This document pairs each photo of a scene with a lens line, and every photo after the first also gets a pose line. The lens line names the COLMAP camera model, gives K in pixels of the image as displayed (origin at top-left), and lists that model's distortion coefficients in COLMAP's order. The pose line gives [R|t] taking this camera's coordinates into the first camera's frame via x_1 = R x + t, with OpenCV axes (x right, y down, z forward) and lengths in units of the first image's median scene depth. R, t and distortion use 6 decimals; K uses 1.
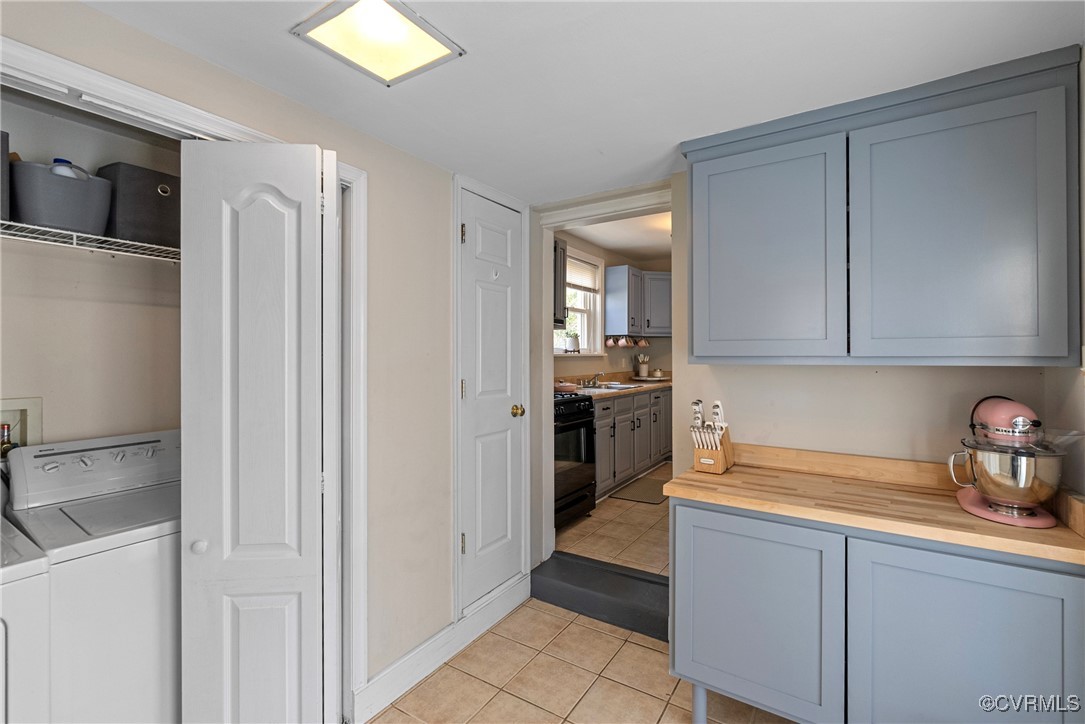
lens RADIAL K [[485.1, 0, 539.2], [0, 485.1, 351.6], [0, 0, 1]] dist [-0.003999, -0.000505]
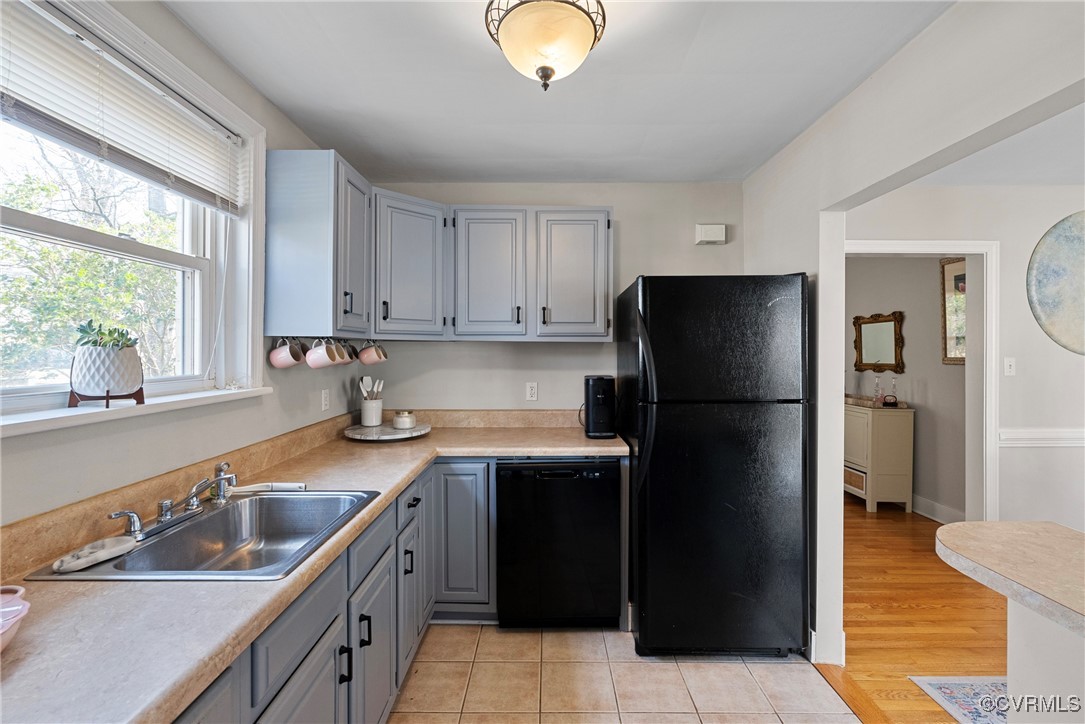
lens RADIAL K [[485.1, 0, 544.3], [0, 485.1, 349.1], [0, 0, 1]] dist [-0.003999, -0.000505]
pose [[0.838604, 0.005669, 0.544713, 0.113052], [-0.007004, 0.999975, 0.000377, -0.025828], [-0.544697, -0.004131, 0.838623, 0.584696]]
